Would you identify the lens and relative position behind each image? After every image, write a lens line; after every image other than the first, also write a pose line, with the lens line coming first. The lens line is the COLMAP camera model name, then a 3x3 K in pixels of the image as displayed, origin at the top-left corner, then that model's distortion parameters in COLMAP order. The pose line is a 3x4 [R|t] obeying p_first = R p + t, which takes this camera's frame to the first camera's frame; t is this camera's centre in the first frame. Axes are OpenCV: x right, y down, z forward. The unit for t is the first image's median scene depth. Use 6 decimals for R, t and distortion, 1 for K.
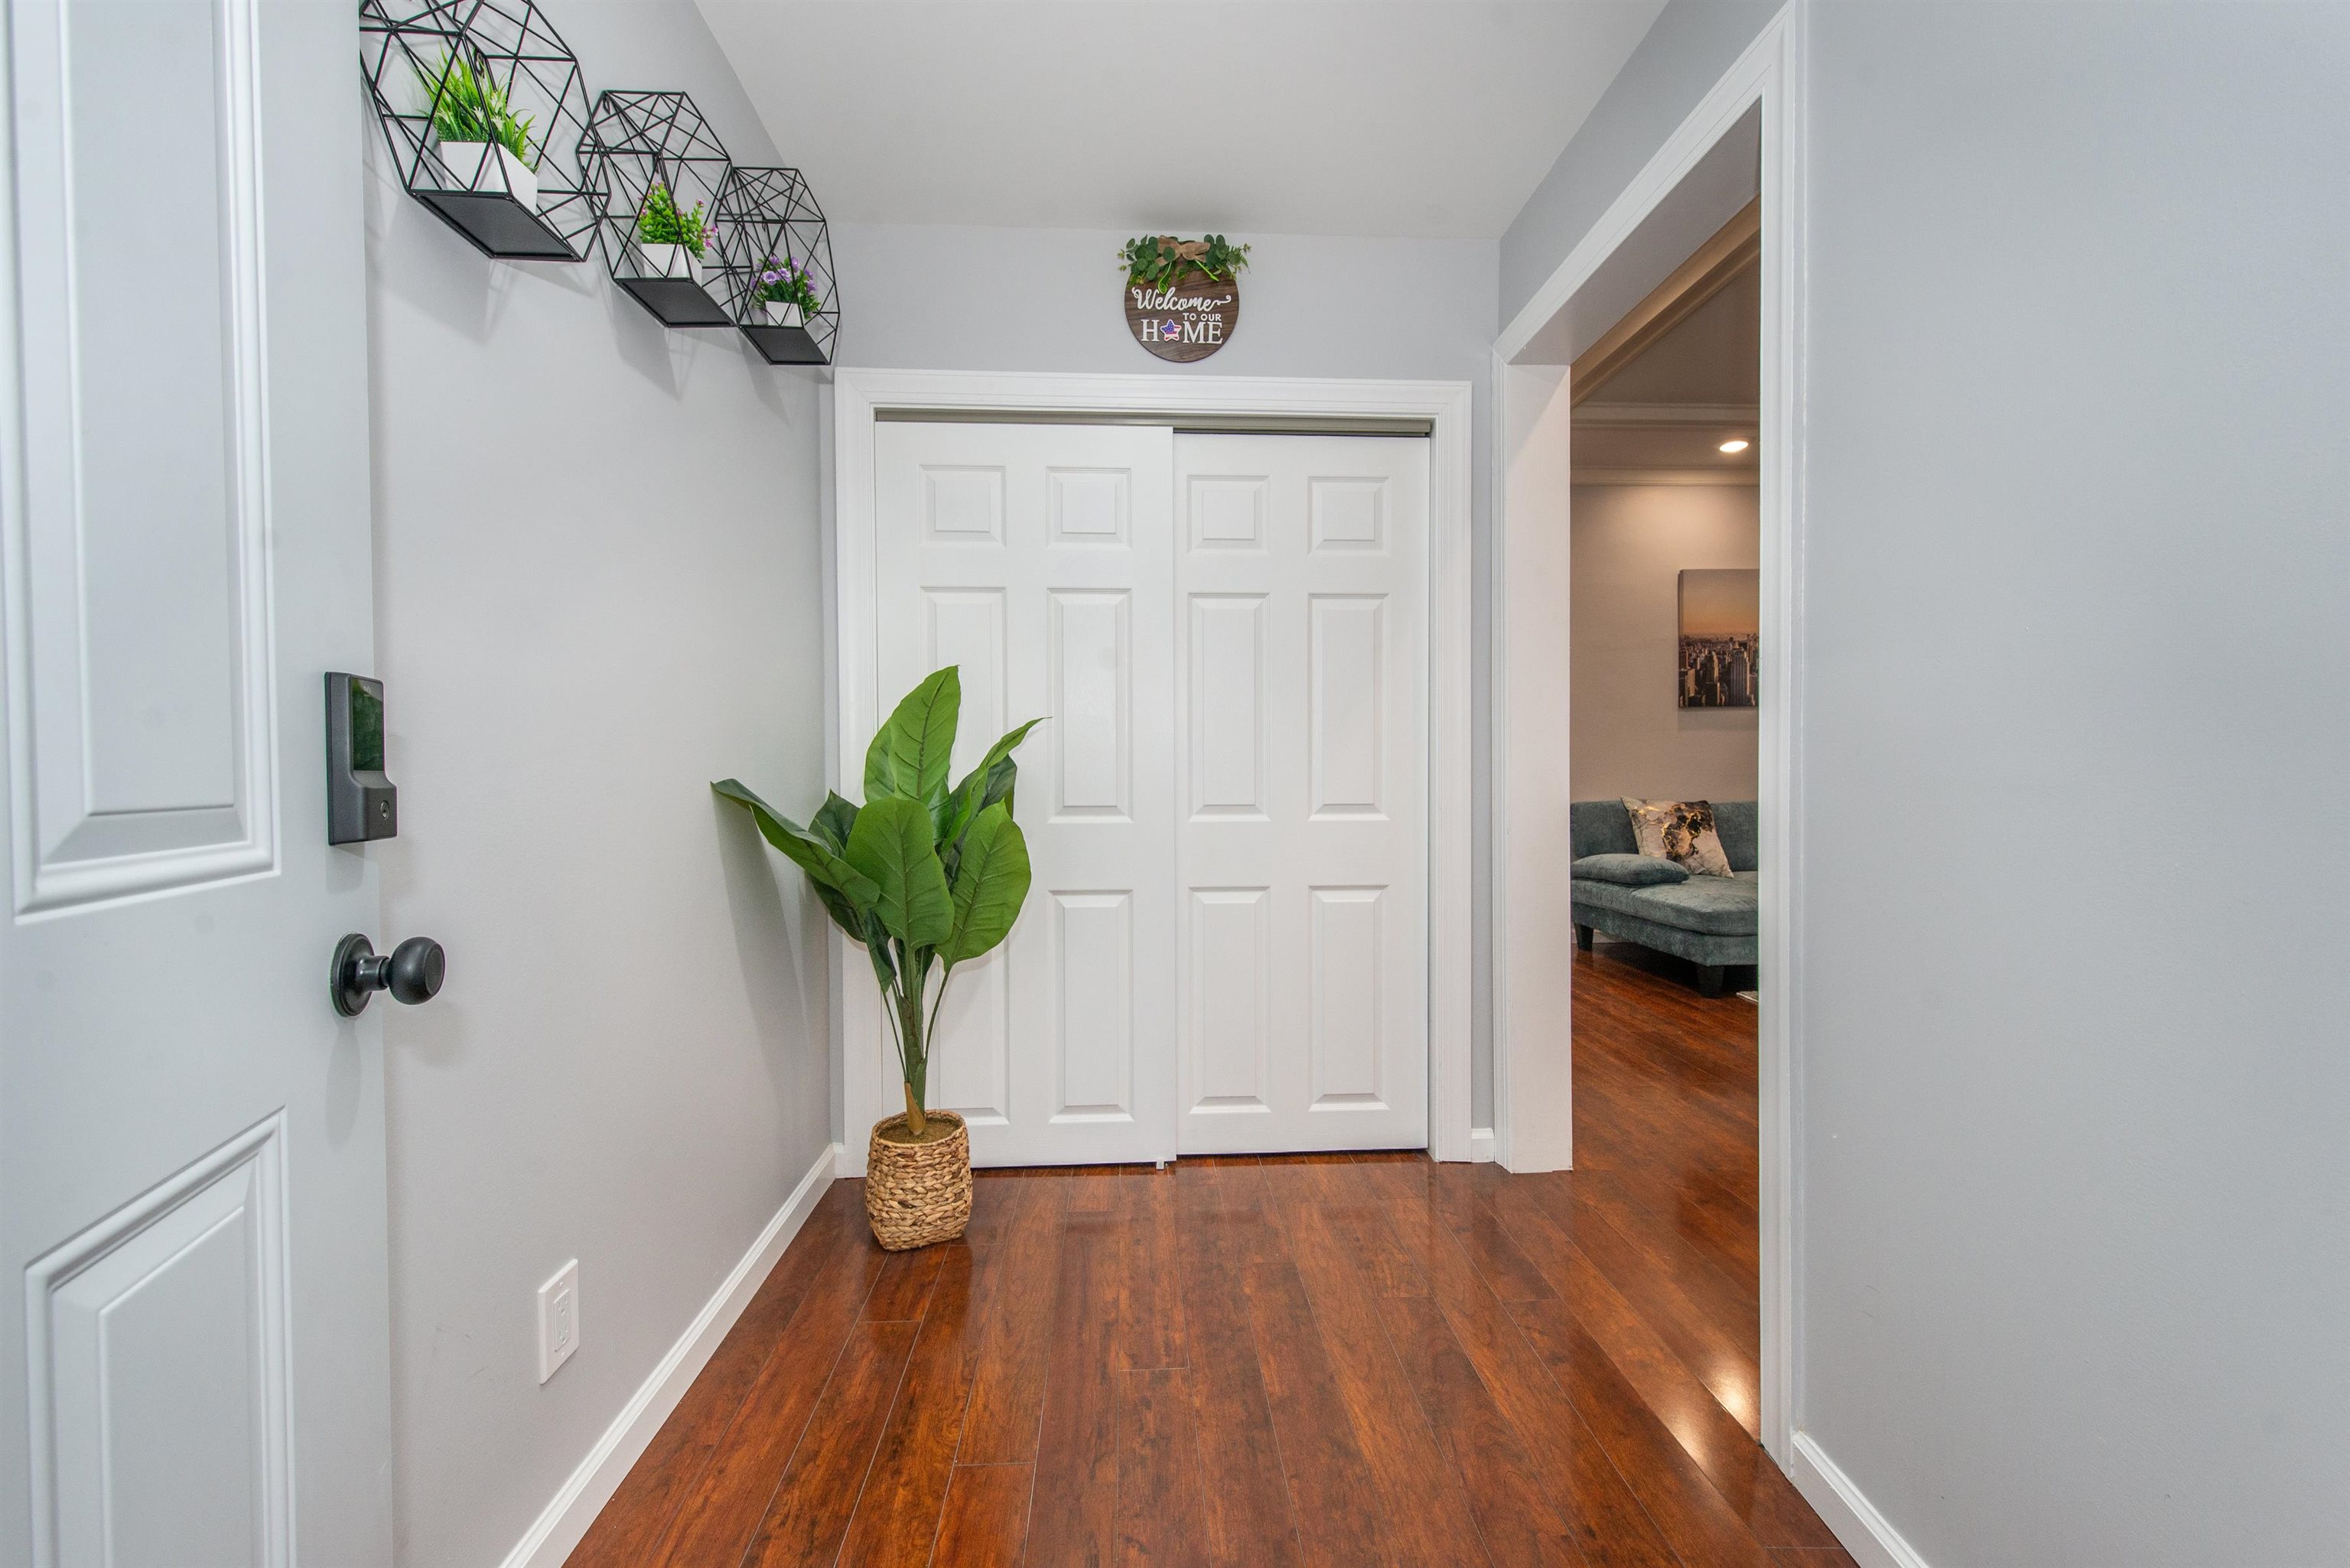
lens RADIAL K [[929.6, 0, 1170.8], [0, 929.6, 775.6], [0, 0, 1]] dist [0.006411, -0.002811]
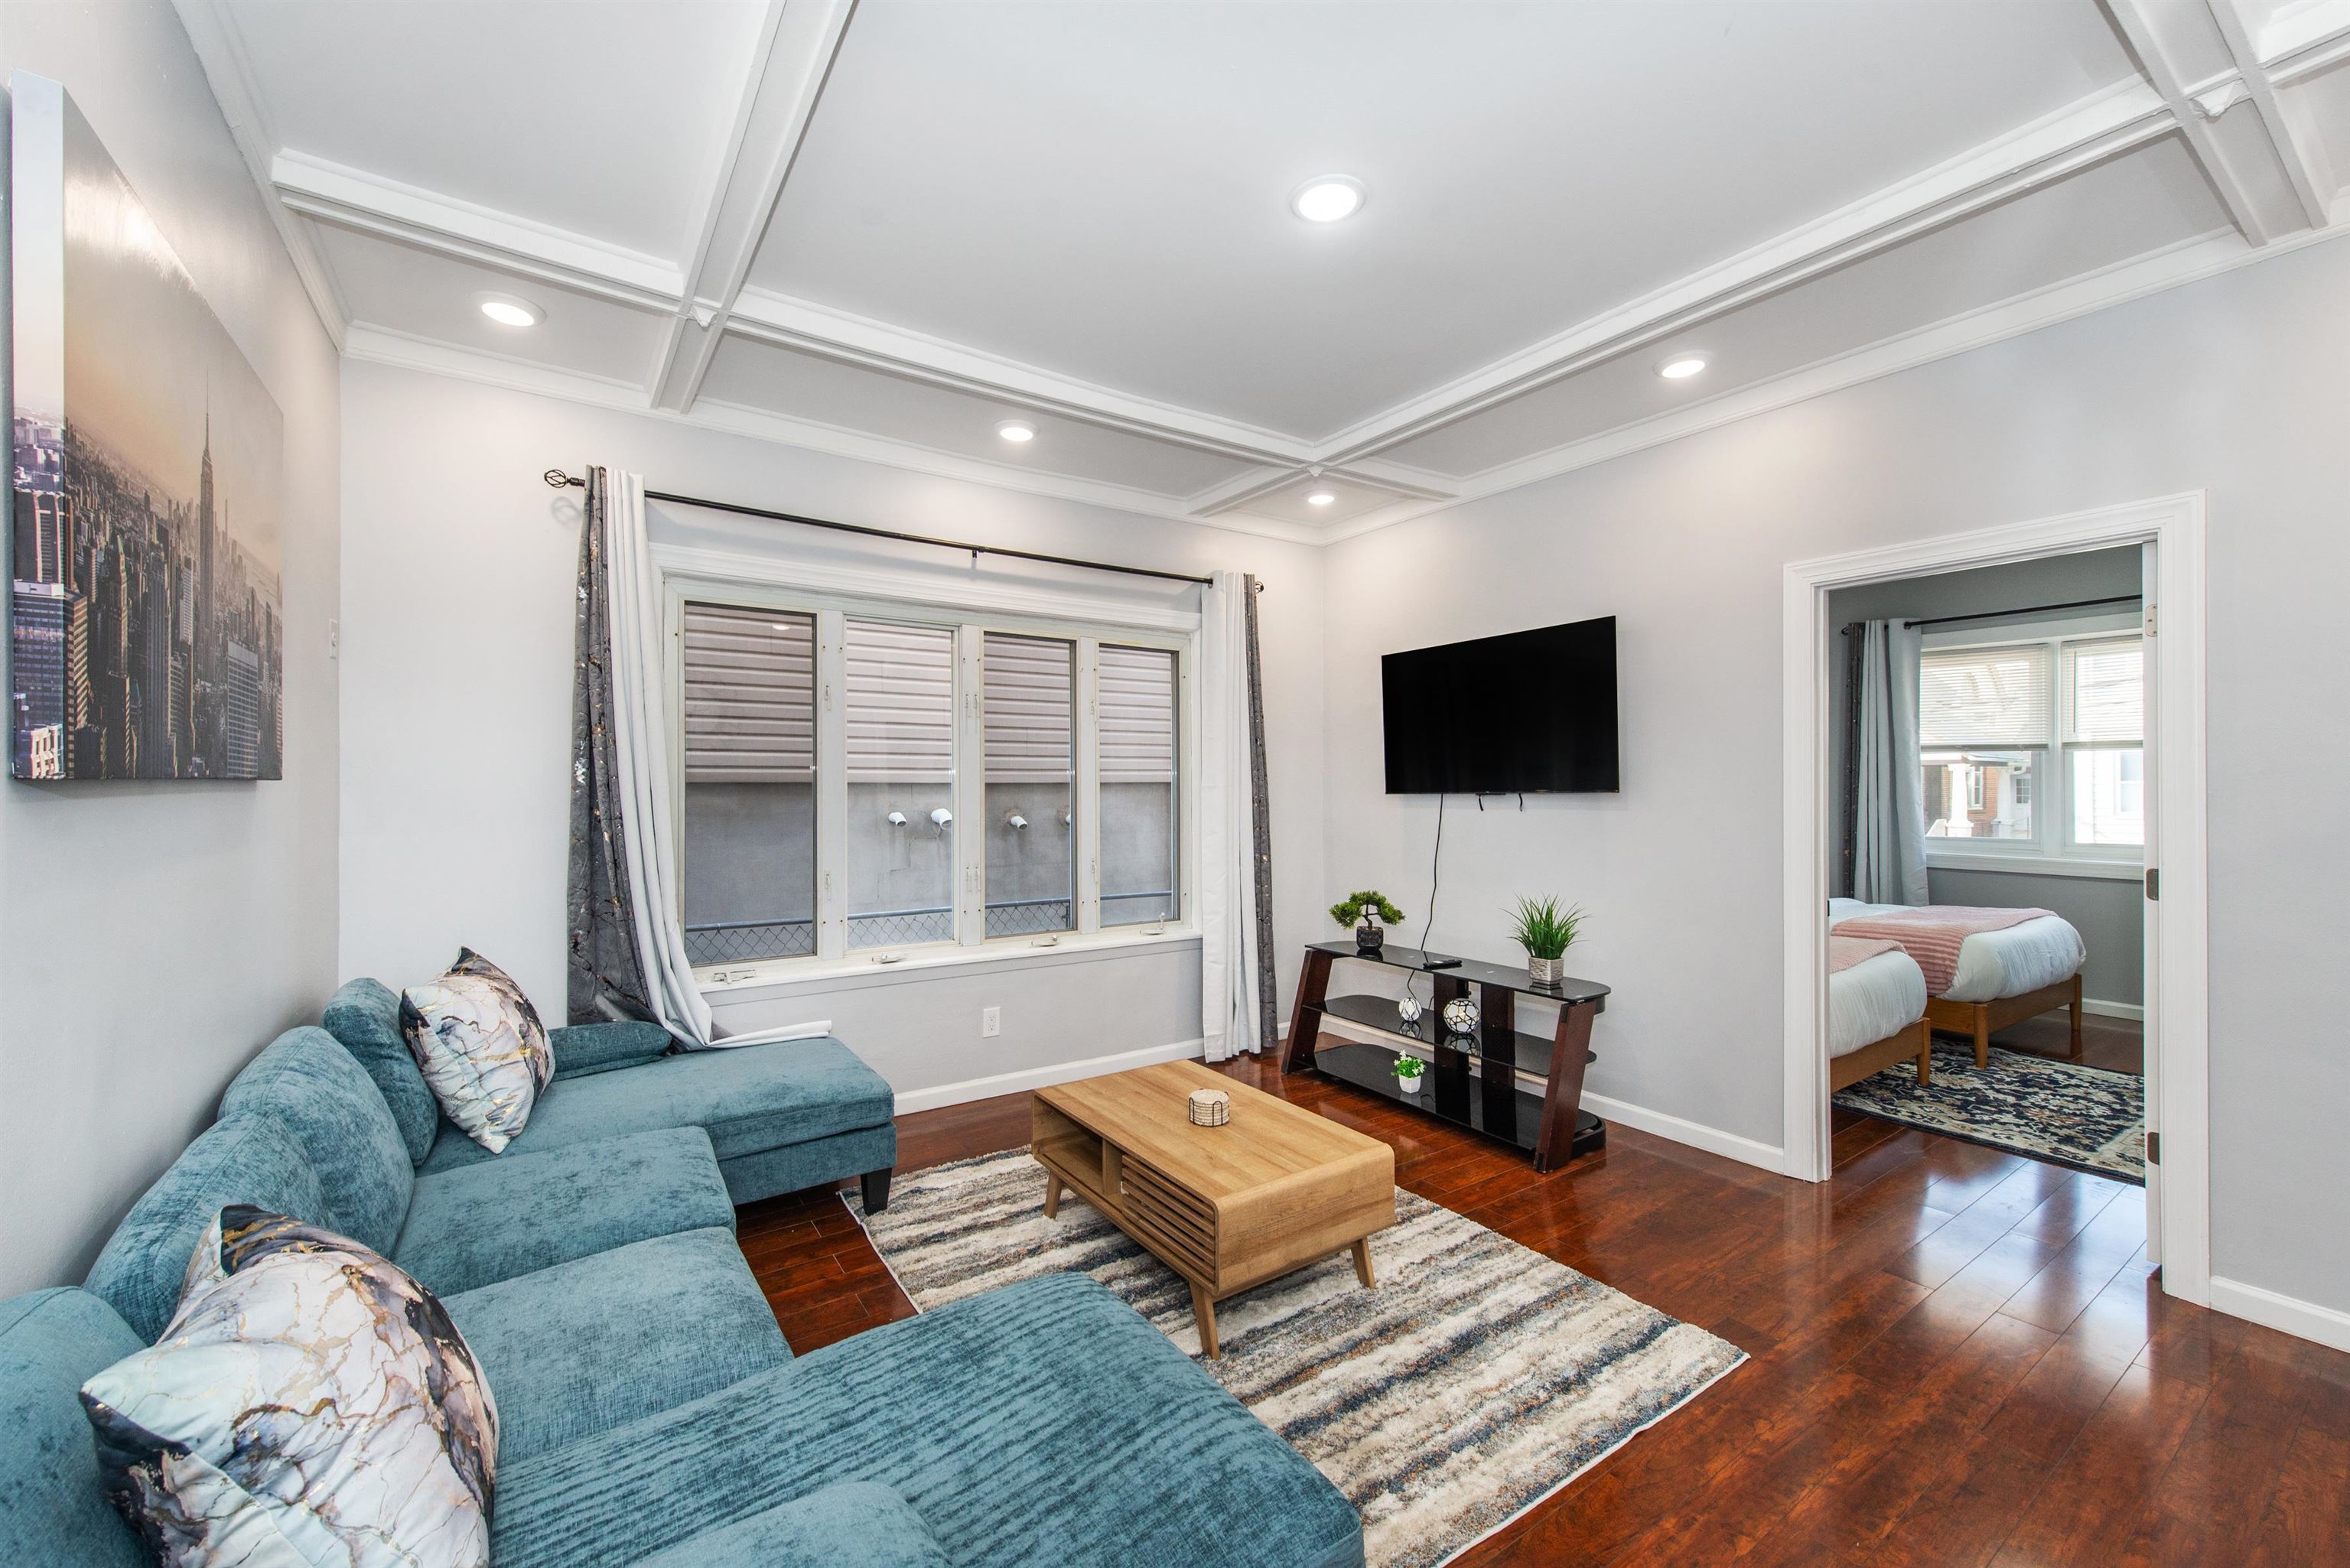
lens RADIAL K [[929.6, 0, 1174.0], [0, 929.6, 781.7], [0, 0, 1]] dist [0.006411, -0.002811]
pose [[-0.519436, 0.012674, 0.854415, 0.258679], [0.020116, 0.999794, -0.002600, -0.068000], [-0.854272, 0.015837, -0.519584, 0.900763]]
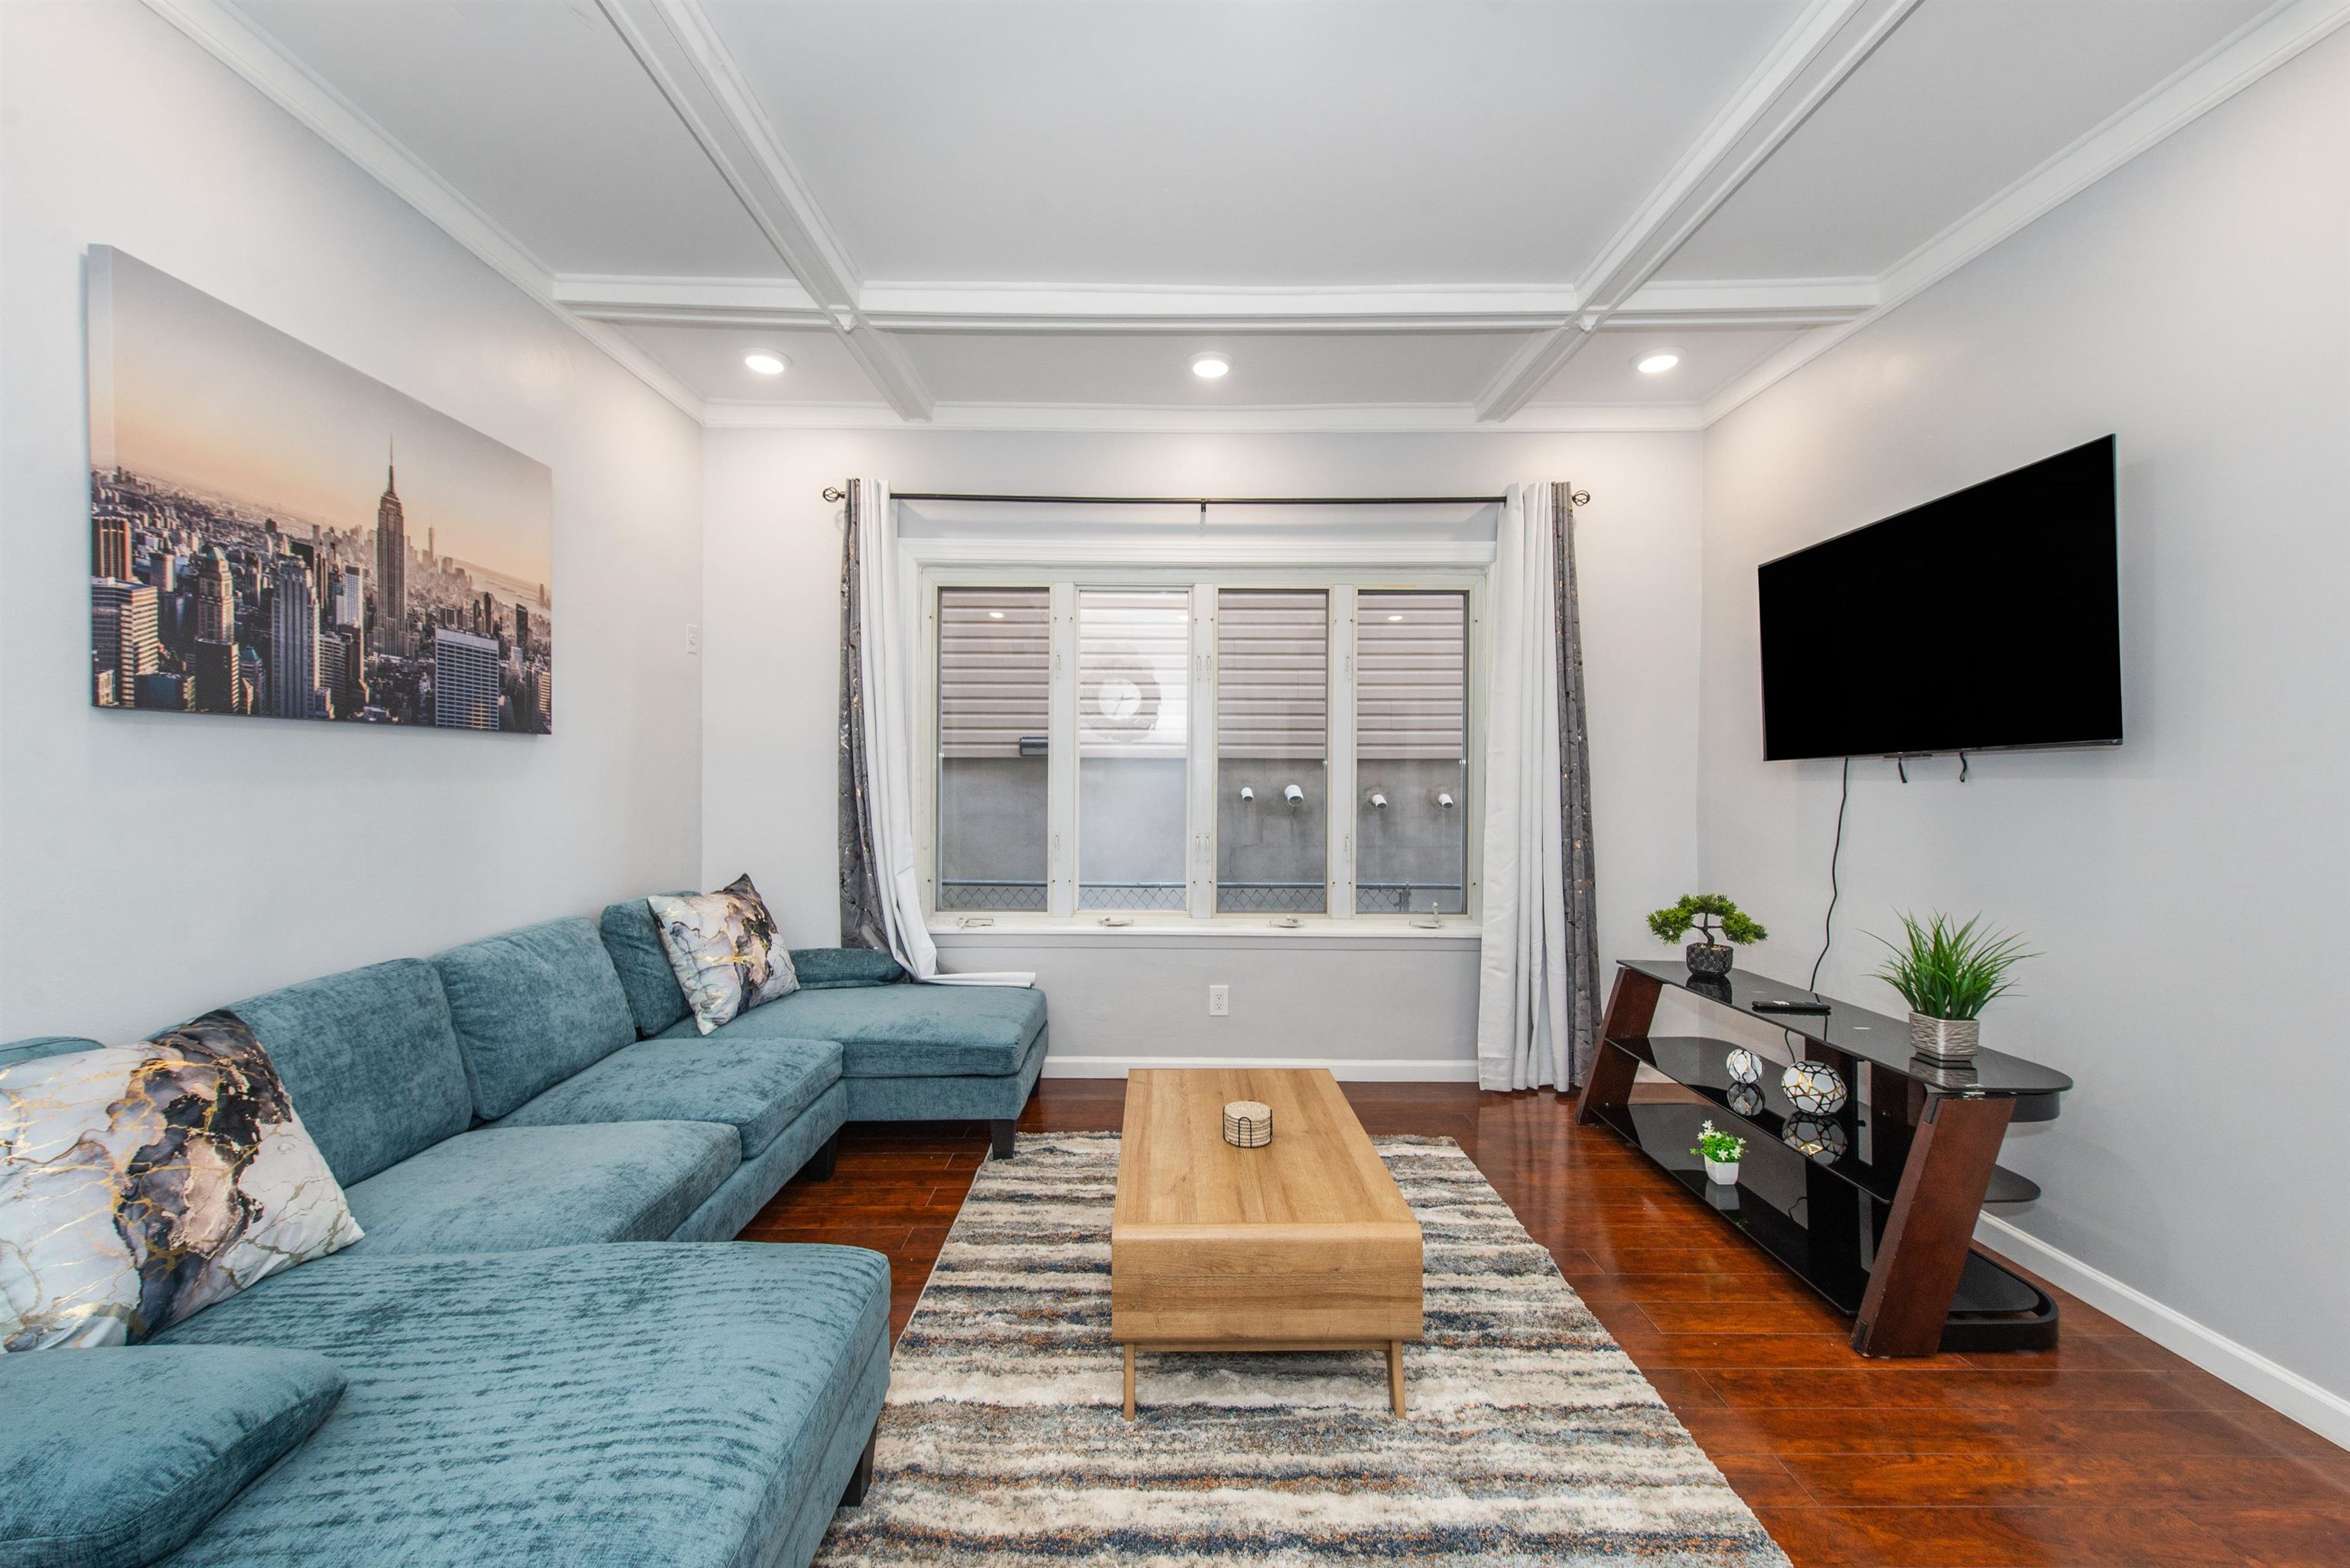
lens RADIAL K [[929.6, 0, 1161.7], [0, 929.6, 782.4], [0, 0, 1]] dist [0.006411, -0.002811]
pose [[0.047770, 0.004093, 0.998850, 0.265945], [0.013877, 0.999892, -0.004761, -0.043128], [-0.998762, 0.014089, 0.047708, 0.648833]]
